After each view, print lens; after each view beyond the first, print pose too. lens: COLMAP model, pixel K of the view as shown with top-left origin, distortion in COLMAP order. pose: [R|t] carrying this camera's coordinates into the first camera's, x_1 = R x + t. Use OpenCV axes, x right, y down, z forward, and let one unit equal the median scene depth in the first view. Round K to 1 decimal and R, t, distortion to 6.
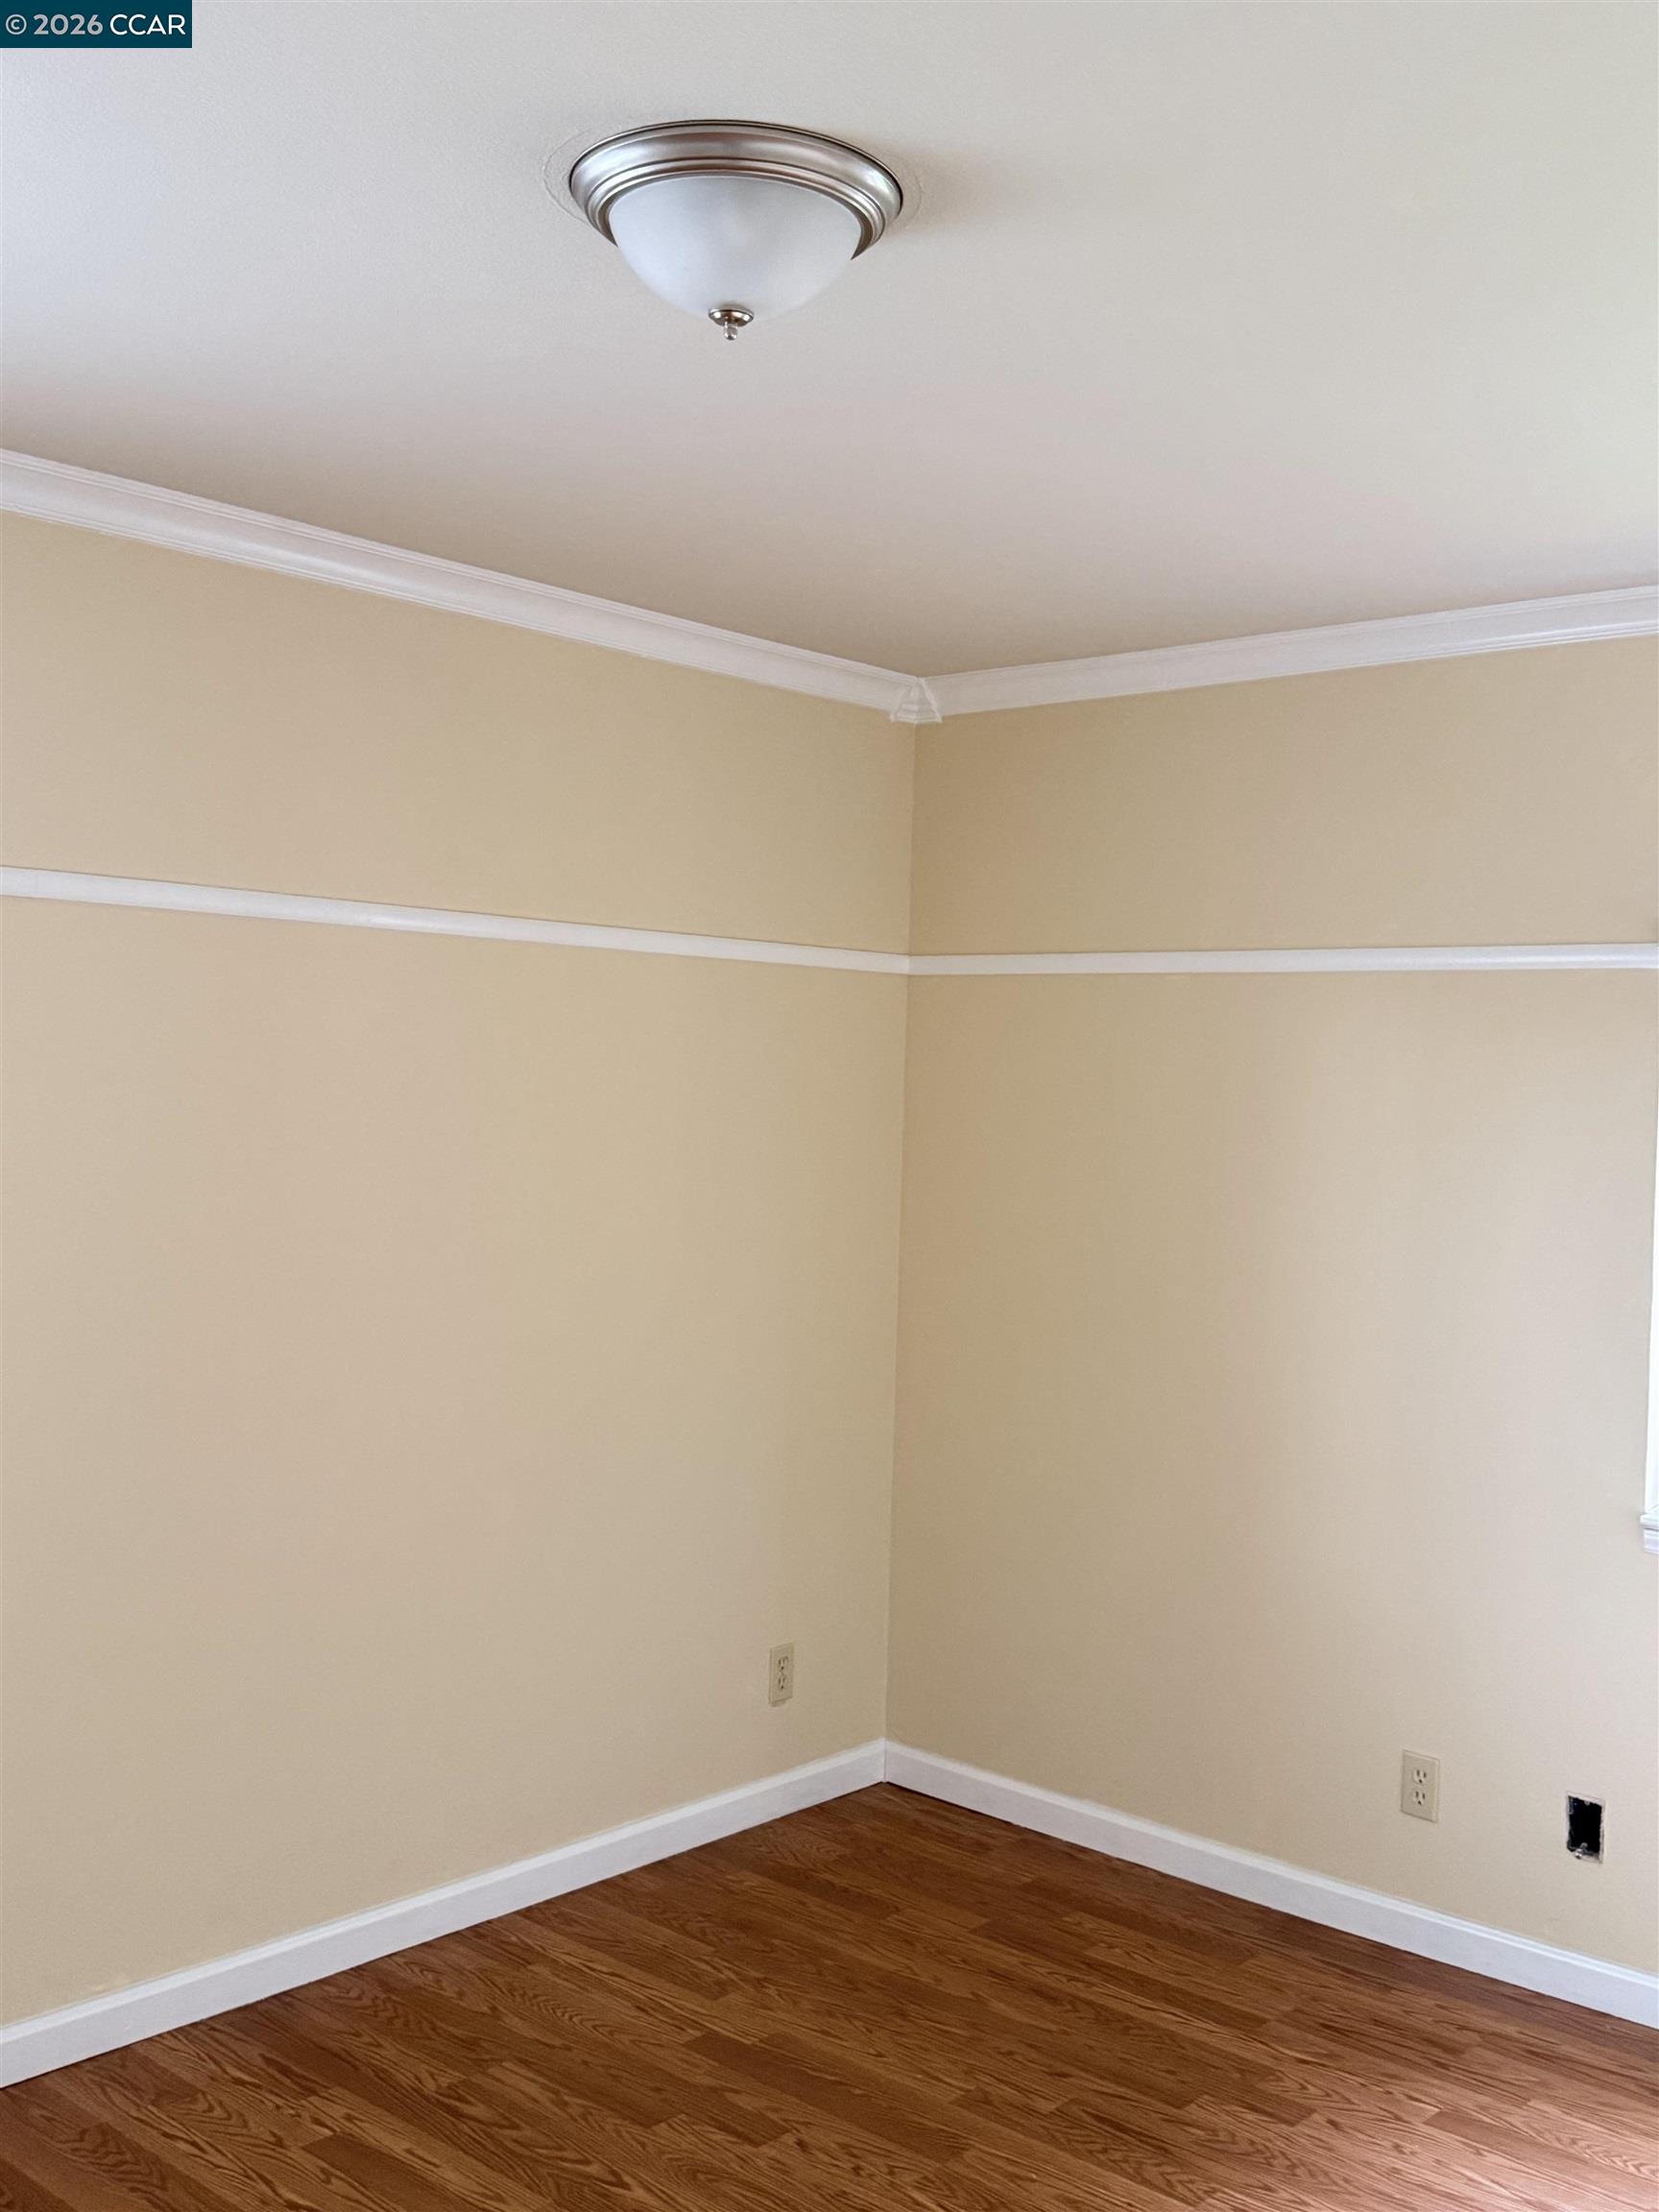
lens RADIAL K [[2181.5, 0, 815.1], [0, 2181.5, 1118.0], [0, 0, 1]] dist [0.215917, -0.465824]
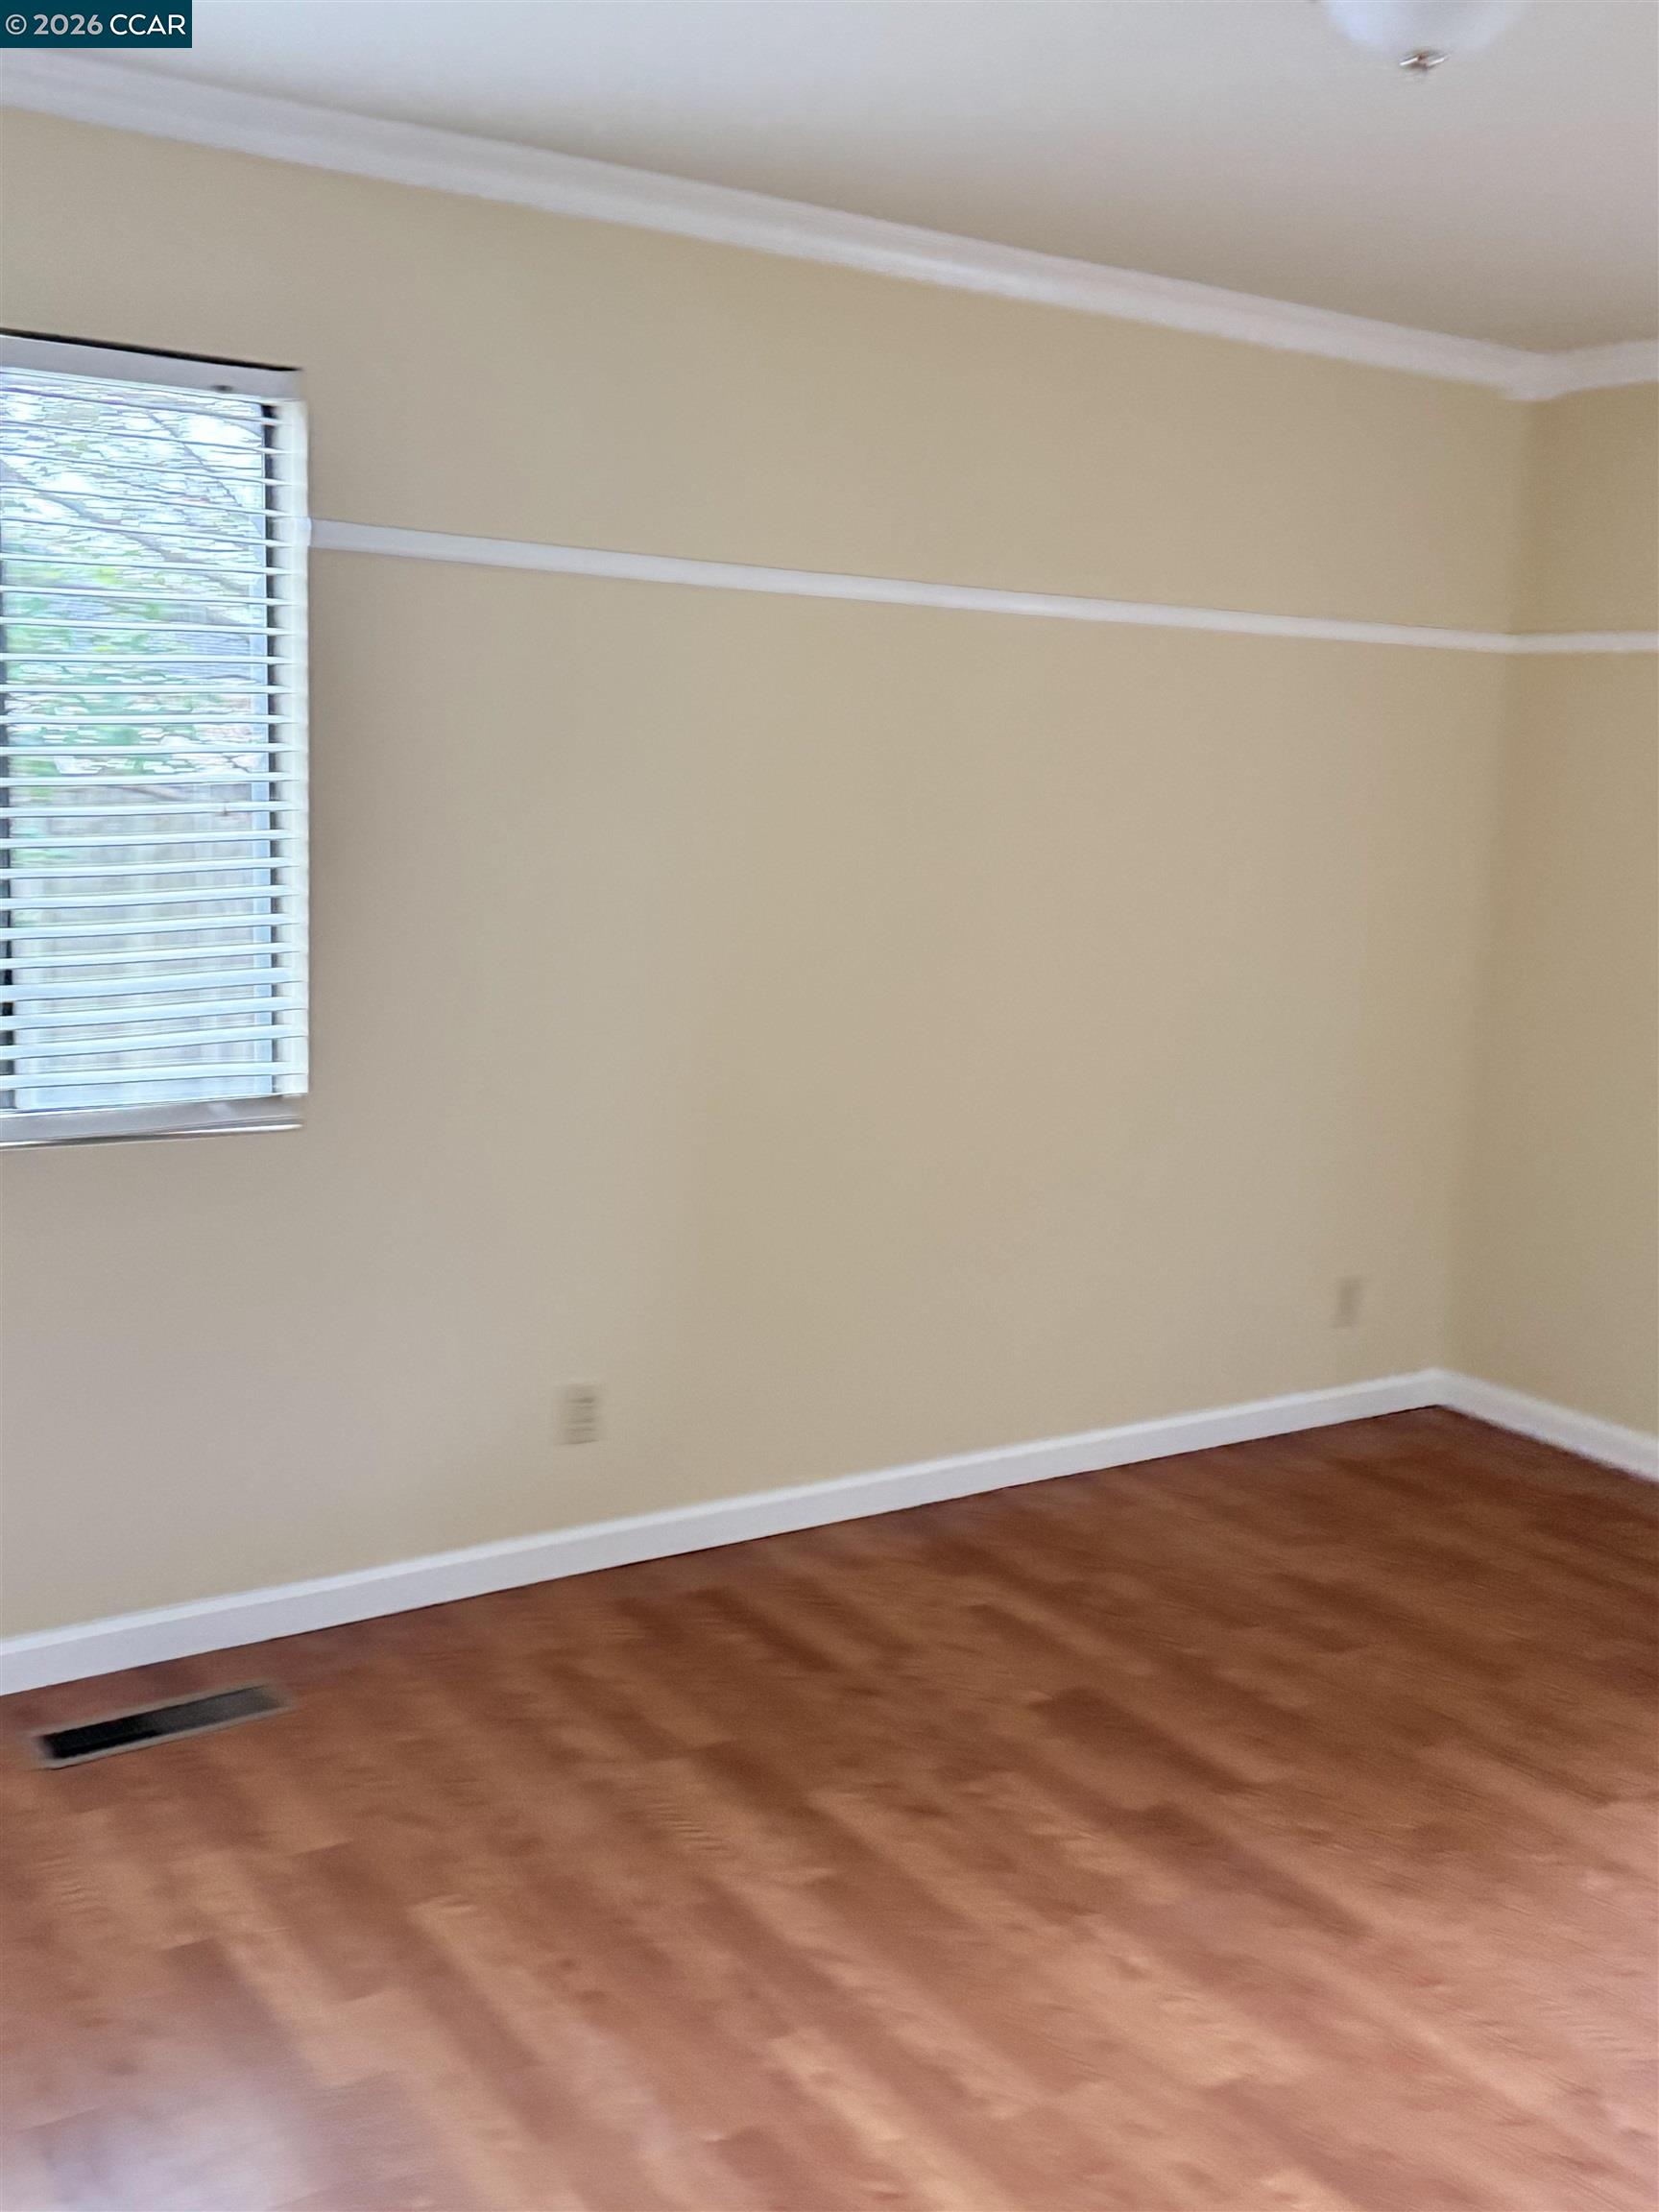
lens RADIAL K [[2181.5, 0, 815.1], [0, 2181.5, 1118.0], [0, 0, 1]] dist [0.215917, -0.465824]
pose [[0.971795, 0.052294, -0.229958, -0.032431], [-0.020053, 0.989897, 0.140365, 0.012388], [0.234975, -0.131795, 0.963025, -0.156647]]
